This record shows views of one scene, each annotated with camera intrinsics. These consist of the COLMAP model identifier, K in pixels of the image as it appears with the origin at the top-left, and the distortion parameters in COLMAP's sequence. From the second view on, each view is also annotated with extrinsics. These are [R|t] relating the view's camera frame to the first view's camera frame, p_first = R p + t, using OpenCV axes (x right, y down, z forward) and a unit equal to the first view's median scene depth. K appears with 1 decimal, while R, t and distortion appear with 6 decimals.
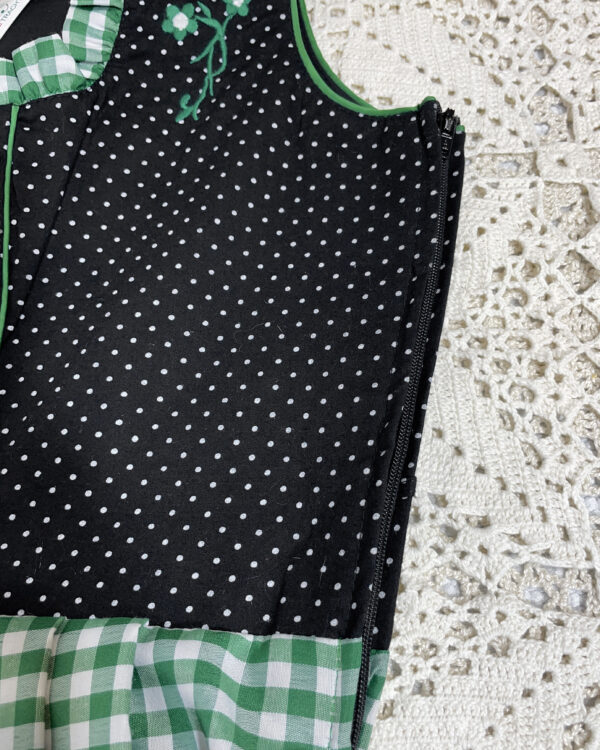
lens RADIAL K [[759.1, 0, 302.9], [0, 759.1, 370.1], [0, 0, 1]] dist [0.052679, 0.000000]
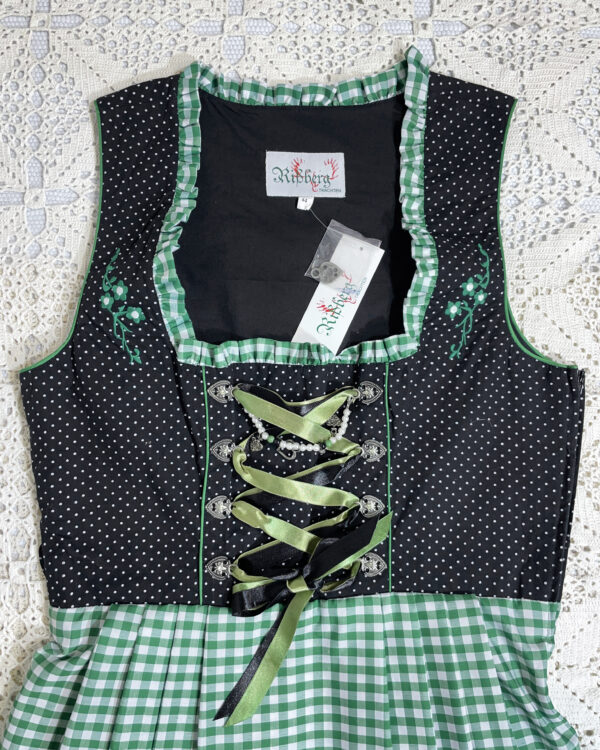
lens RADIAL K [[759.1, 0, 296.0], [0, 759.1, 370.0], [0, 0, 1]] dist [0.052679, 0.000000]
pose [[0.988063, -0.021288, 0.152569, -1.005027], [-0.023775, 0.957465, 0.287568, -0.988435], [-0.152202, -0.287763, 0.945530, -1.022967]]
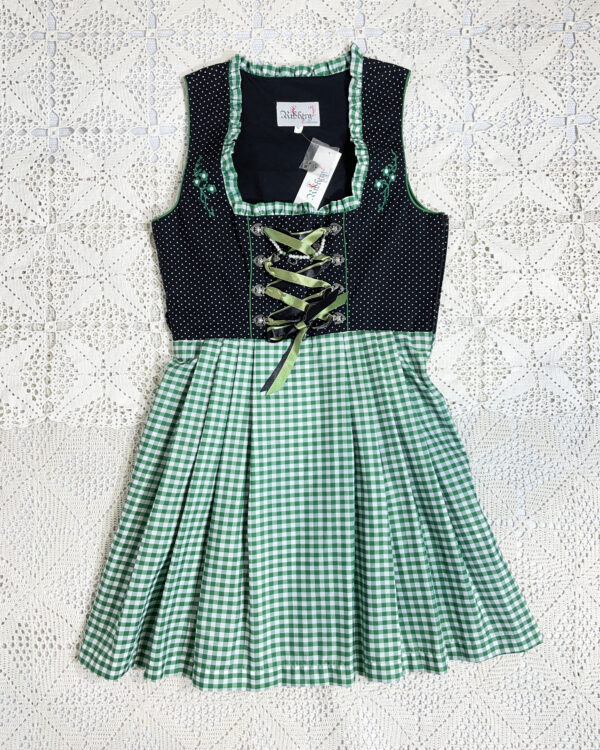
lens RADIAL K [[759.1, 0, 302.5], [0, 759.1, 375.9], [0, 0, 1]] dist [0.052679, 0.000000]
pose [[0.985100, -0.053760, 0.163363, -1.378367], [-0.000633, 0.948749, 0.316030, -0.850336], [-0.171980, -0.311425, 0.934579, -3.204500]]
